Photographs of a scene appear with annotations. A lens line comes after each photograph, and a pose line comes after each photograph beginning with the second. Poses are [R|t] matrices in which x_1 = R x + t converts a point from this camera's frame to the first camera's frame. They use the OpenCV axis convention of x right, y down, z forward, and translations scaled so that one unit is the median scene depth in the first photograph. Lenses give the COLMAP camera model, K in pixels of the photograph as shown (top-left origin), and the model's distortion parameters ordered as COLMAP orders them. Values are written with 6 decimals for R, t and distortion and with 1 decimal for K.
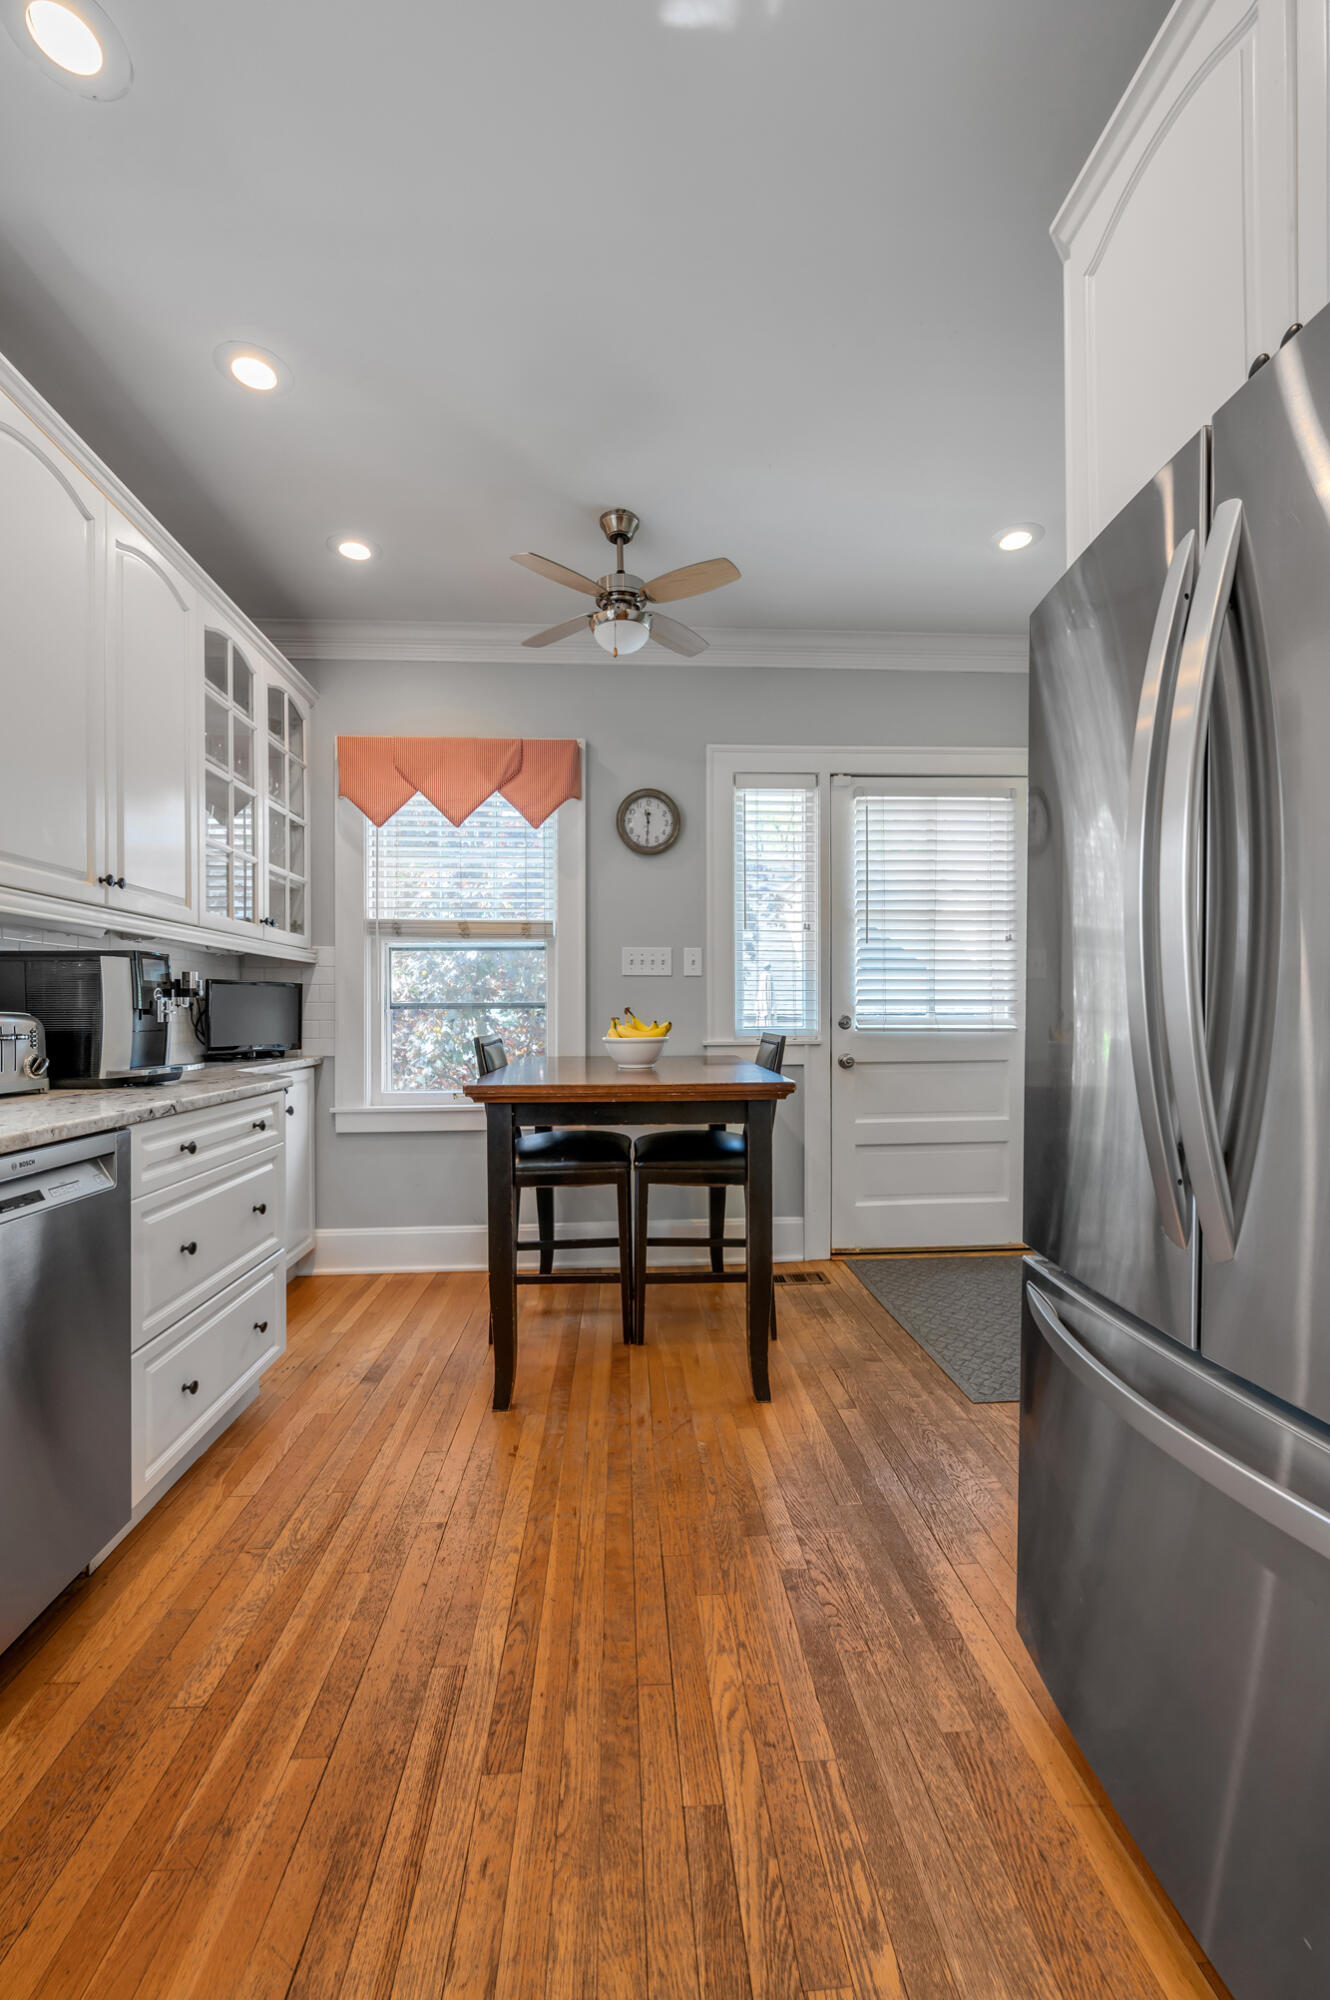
lens RADIAL K [[819.6, 0, 666.2], [0, 819.6, 1014.7], [0, 0, 1]] dist [-0.003797, 0.000572]
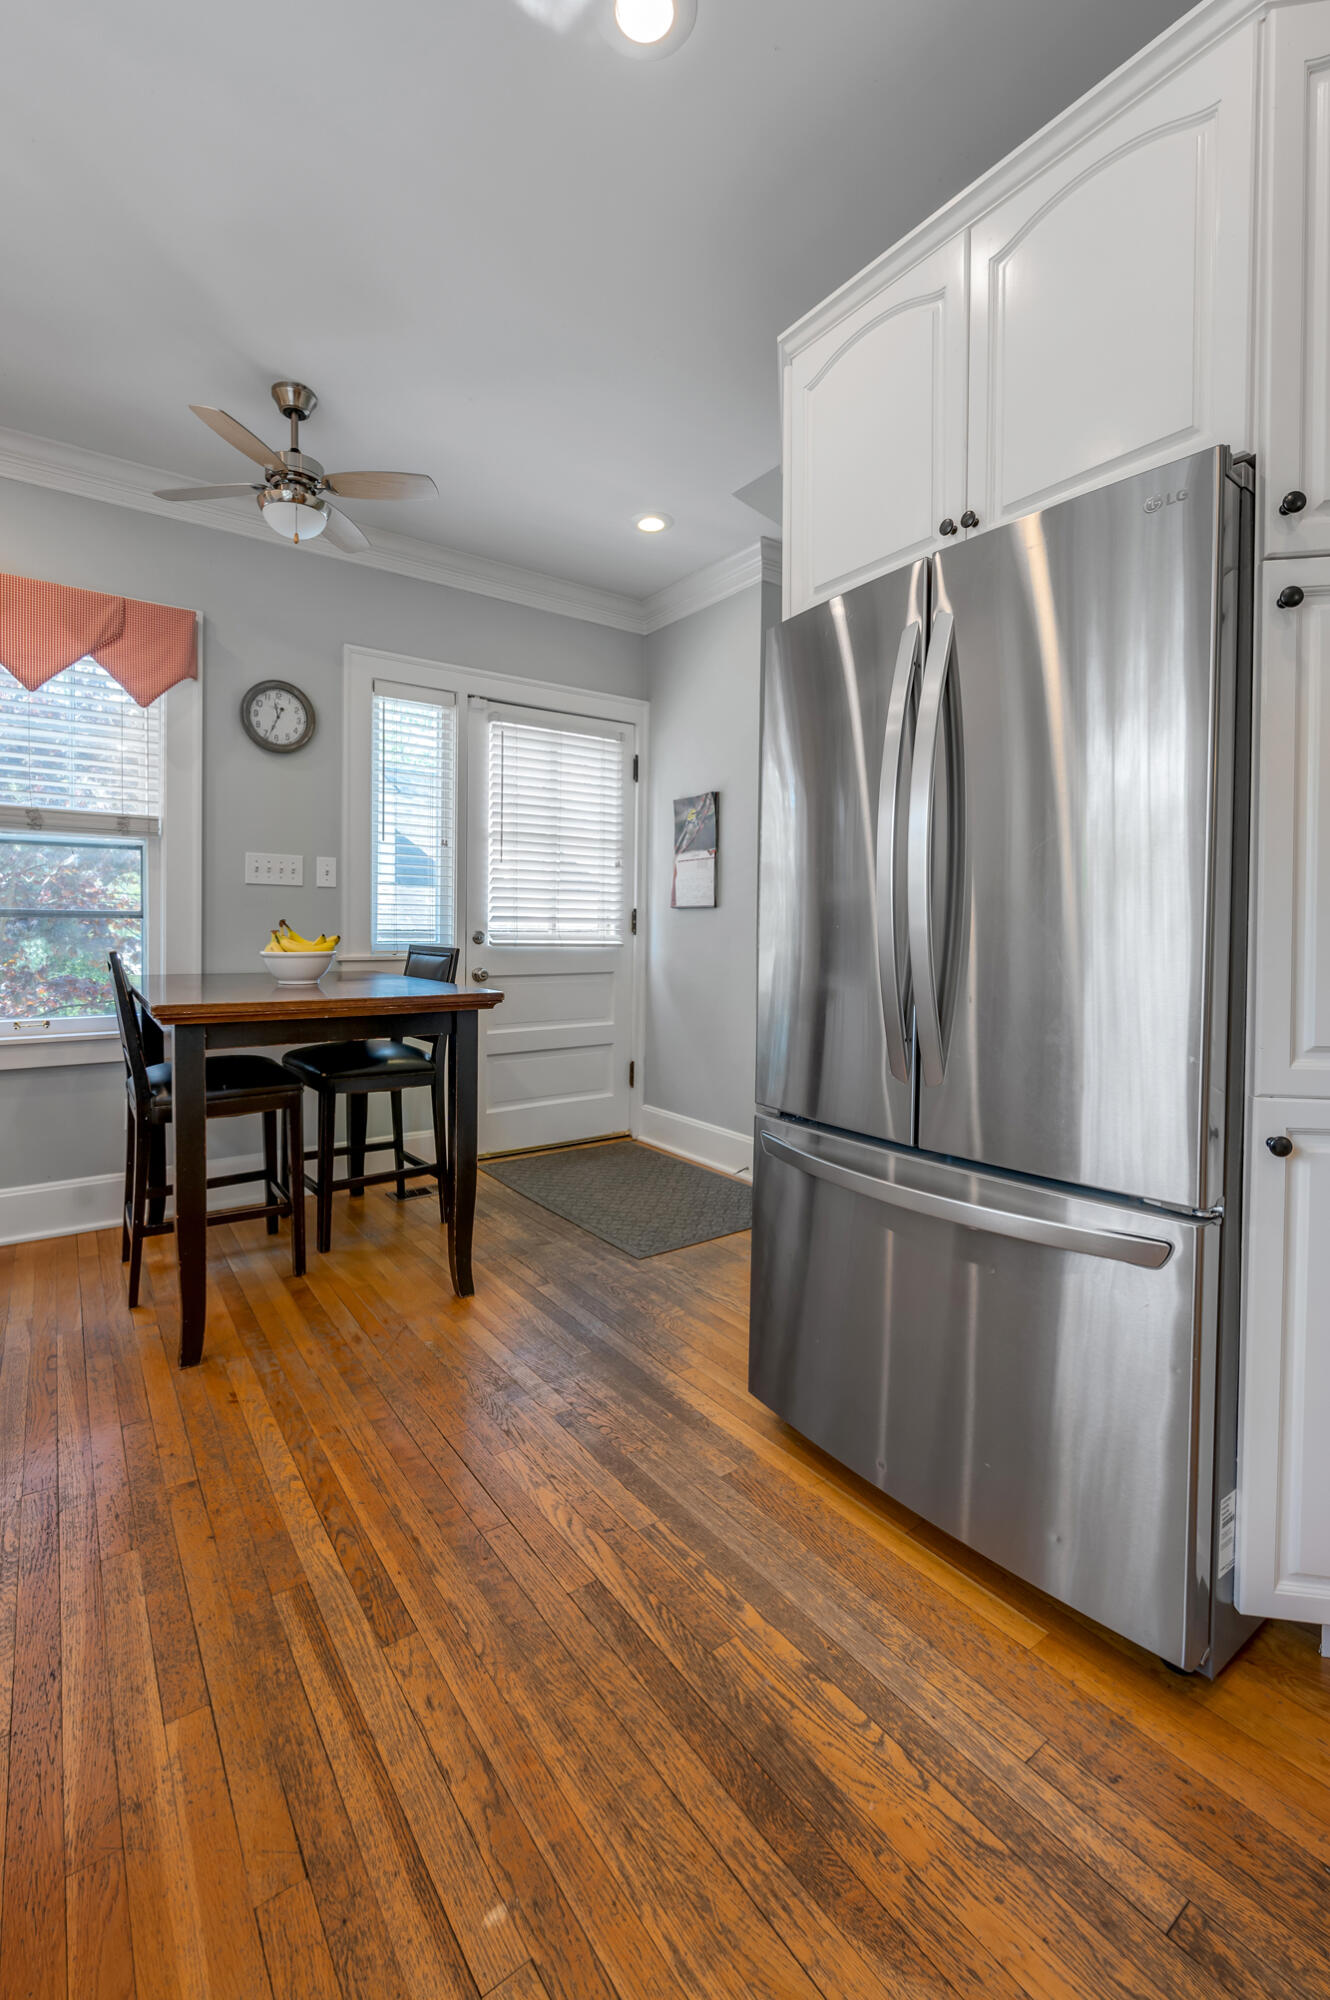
lens RADIAL K [[854.9, 0, 646.1], [0, 854.9, 946.0], [0, 0, 1]] dist [-0.003930, -0.000183]
pose [[0.851452, 0.002151, 0.524428, -0.267798], [-0.011653, 0.999822, 0.014819, 0.002443], [-0.524303, -0.018729, 0.851326, -0.050637]]
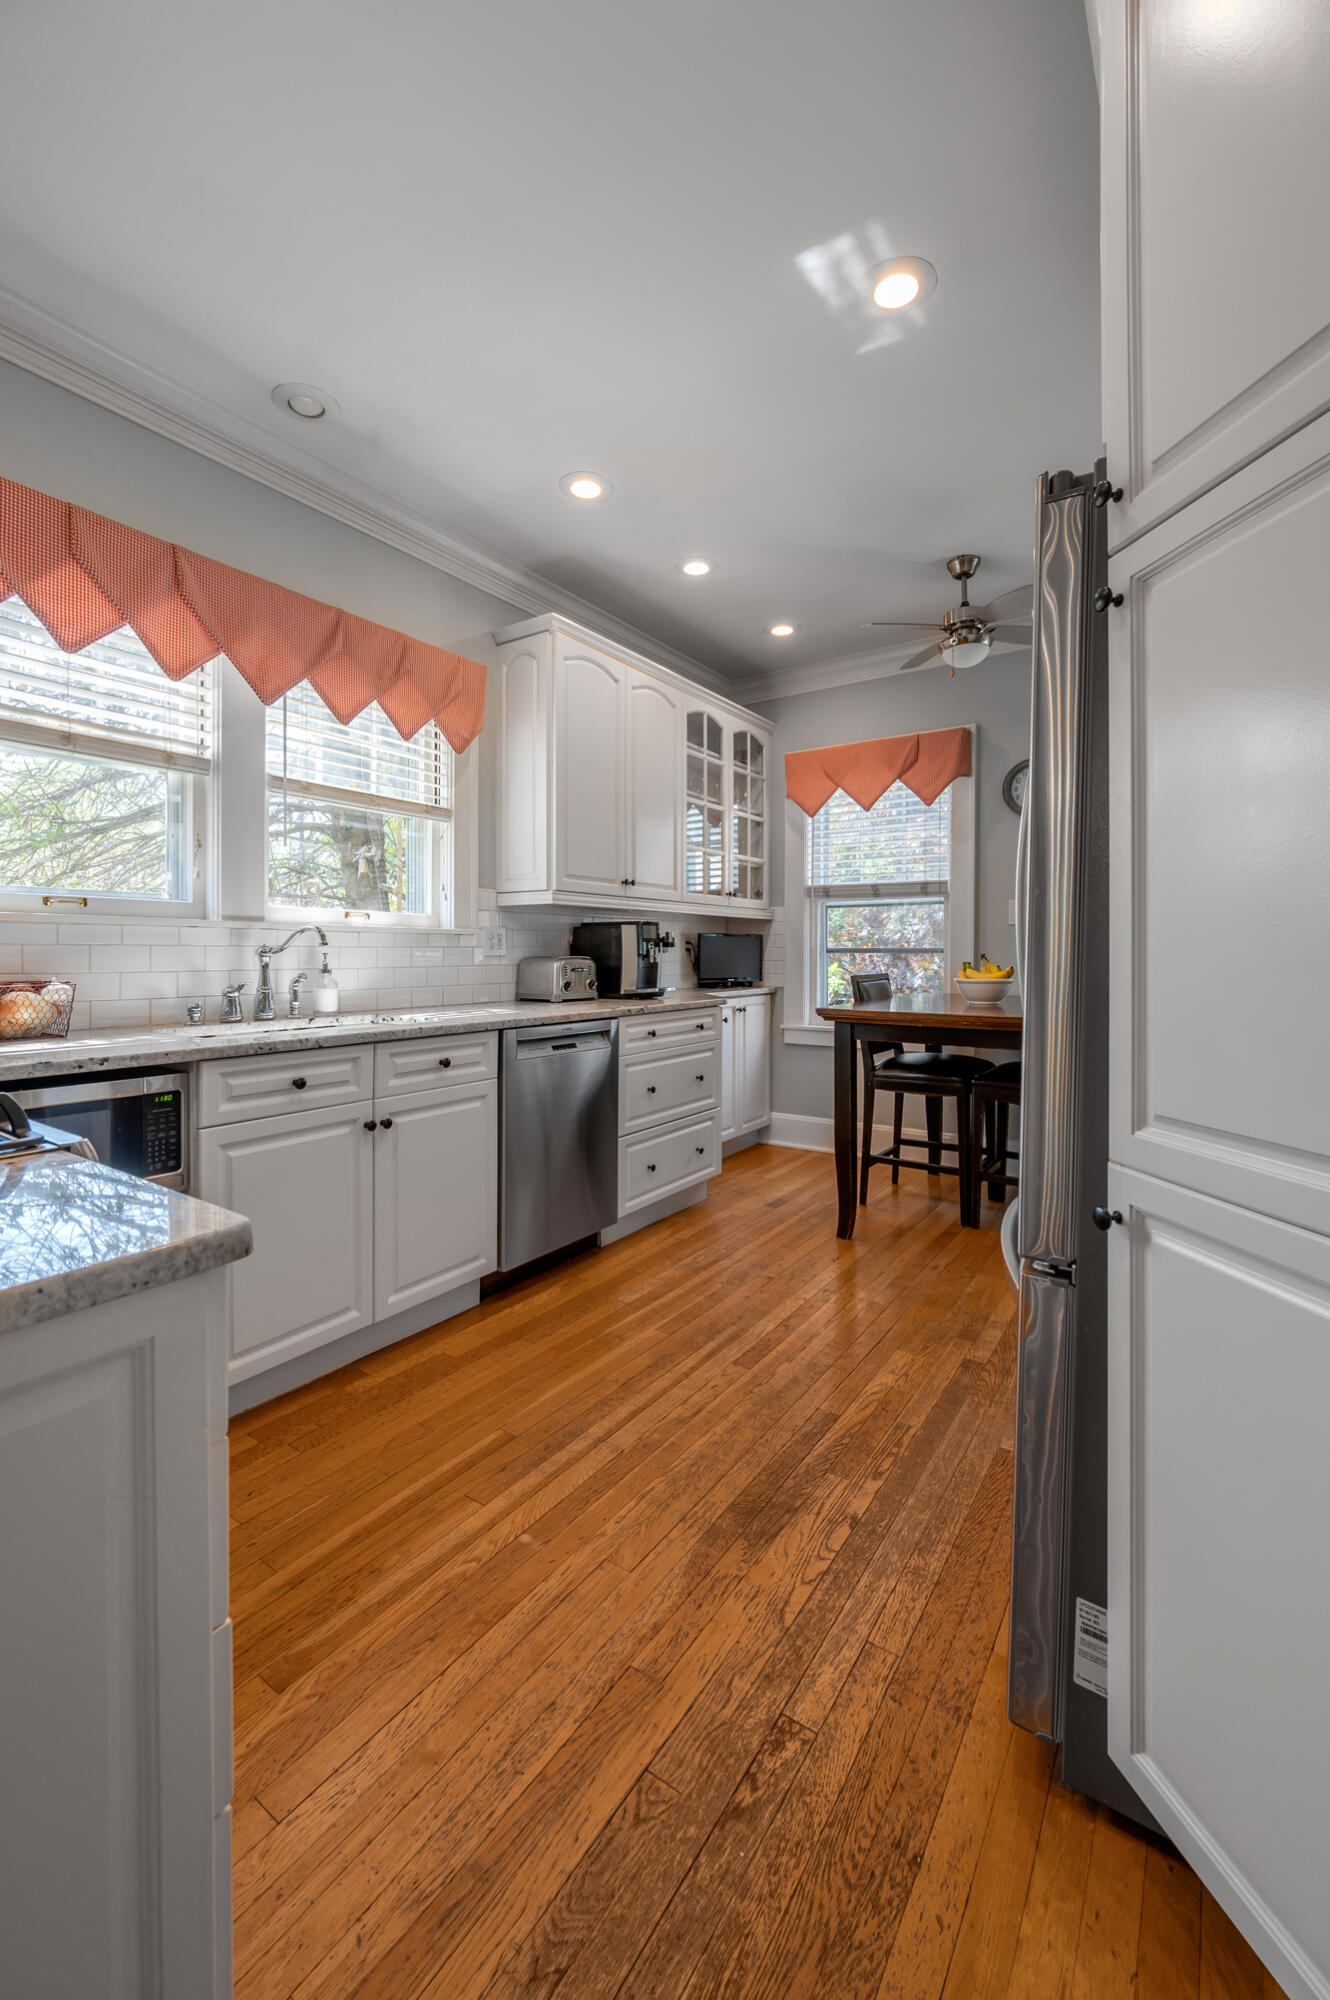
lens RADIAL K [[816.5, 0, 656.0], [0, 816.5, 954.4], [0, 0, 1]] dist [-0.000449, -0.000071]
pose [[0.782559, 0.007653, -0.622529, 0.422990], [-0.005310, 0.999970, 0.005618, -0.015956], [0.622553, -0.001091, 0.782577, -0.309036]]
